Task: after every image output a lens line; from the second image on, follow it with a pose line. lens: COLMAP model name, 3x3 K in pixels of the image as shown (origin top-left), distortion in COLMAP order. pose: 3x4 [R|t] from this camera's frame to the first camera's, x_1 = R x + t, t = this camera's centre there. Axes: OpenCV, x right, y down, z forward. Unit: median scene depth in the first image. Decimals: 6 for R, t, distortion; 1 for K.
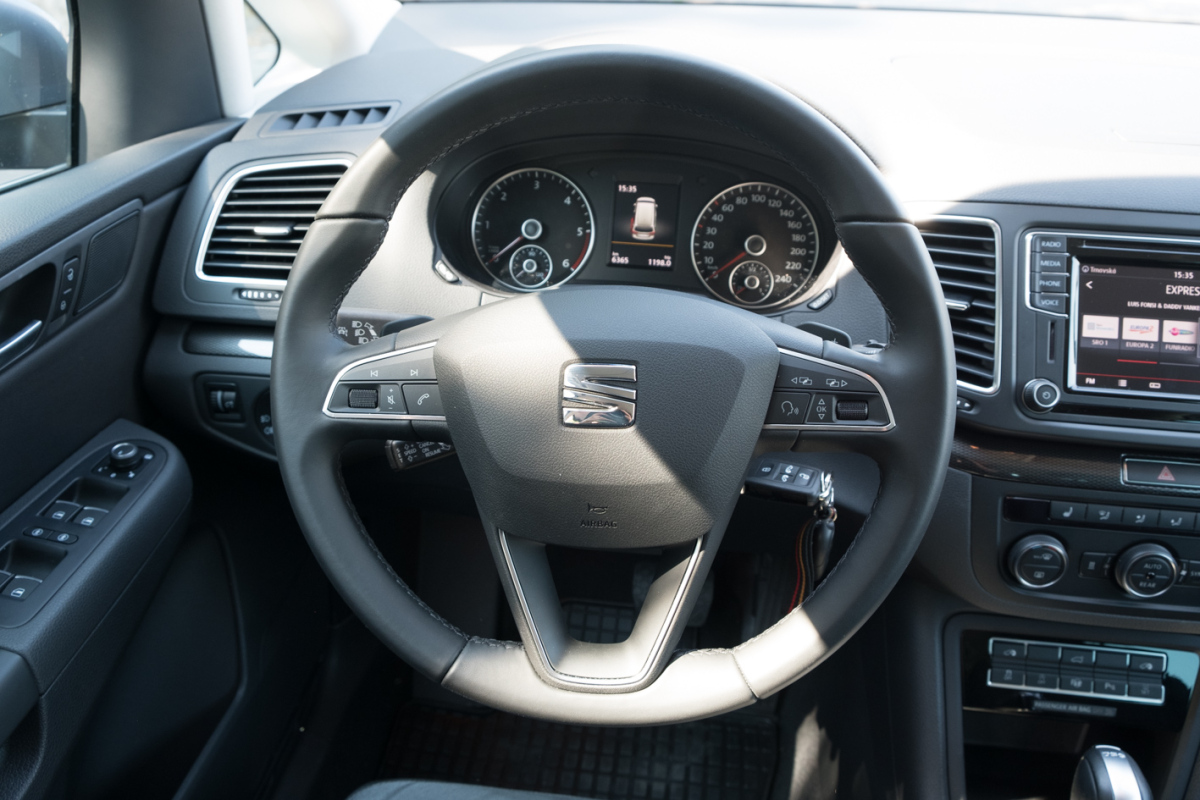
lens RADIAL K [[904.3, 0, 610.3], [0, 904.3, 409.2], [0, 0, 1]] dist [-0.032720, 0.018796]
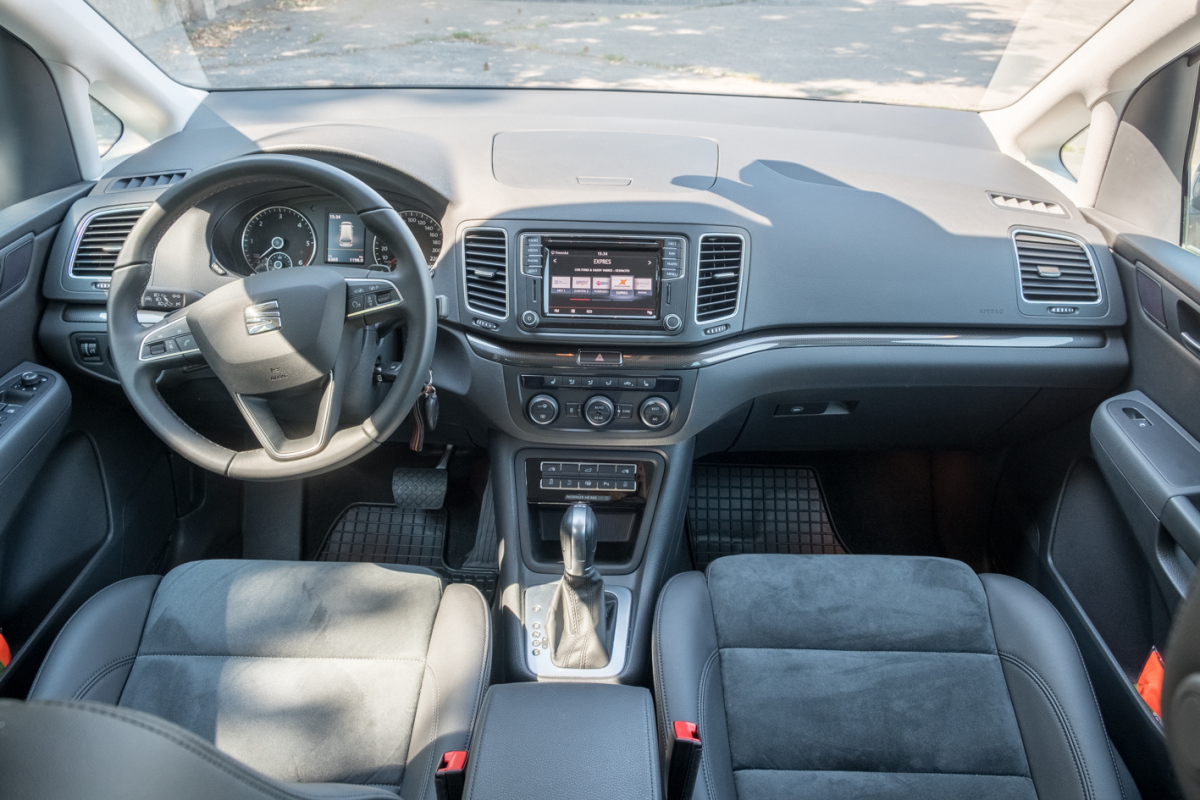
lens RADIAL K [[904.3, 0, 603.9], [0, 904.3, 408.4], [0, 0, 1]] dist [-0.032720, 0.018796]
pose [[0.994509, -0.049264, 0.092330, 0.392917], [0.050516, 0.998660, -0.011267, 0.178075], [-0.091651, 0.015869, 0.995665, -0.808490]]
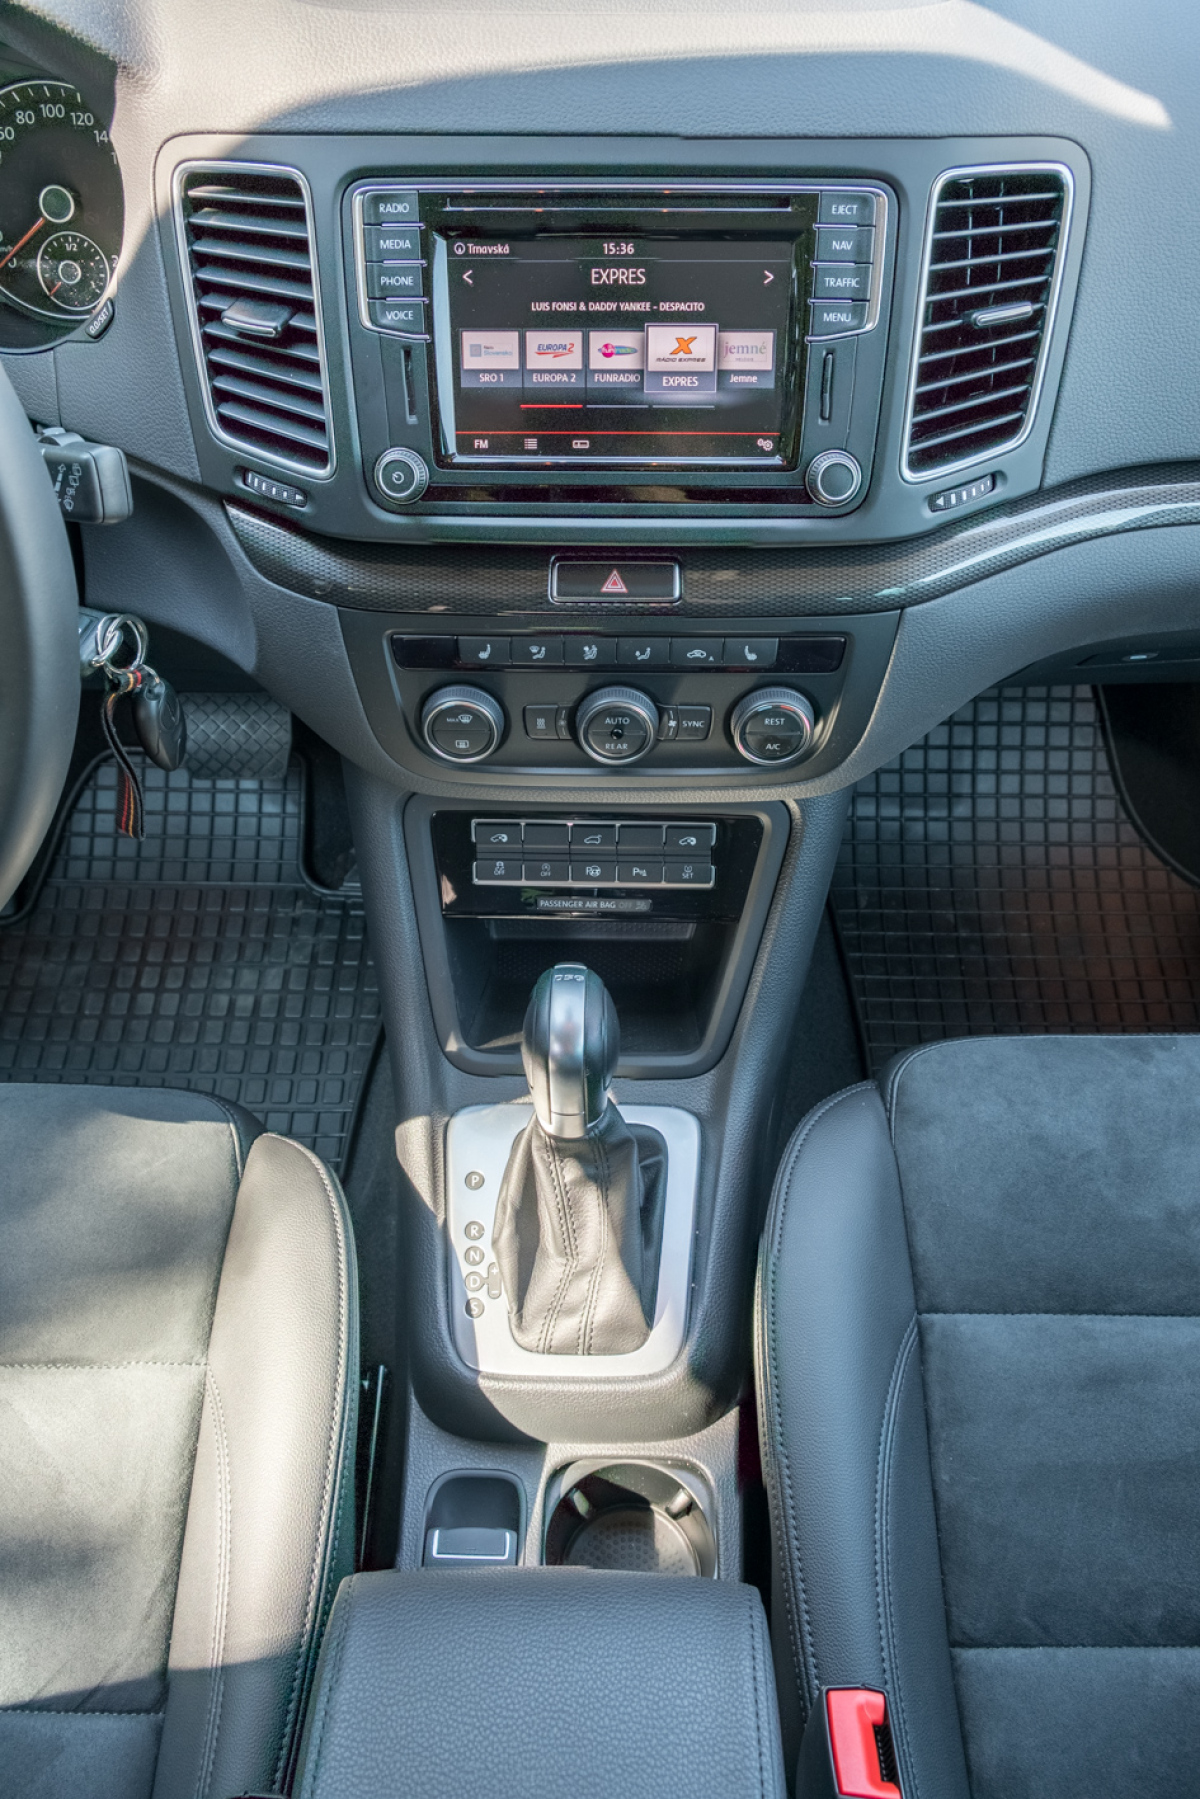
lens RADIAL K [[1355.8, 0, 608.6], [0, 1355.8, 891.8], [0, 0, 1]] dist [-0.032720, 0.018796]
pose [[0.994567, -0.094778, 0.043062, 0.486141], [0.071624, 0.923179, 0.377638, -0.081940], [-0.075545, -0.372501, 0.924952, 0.006330]]
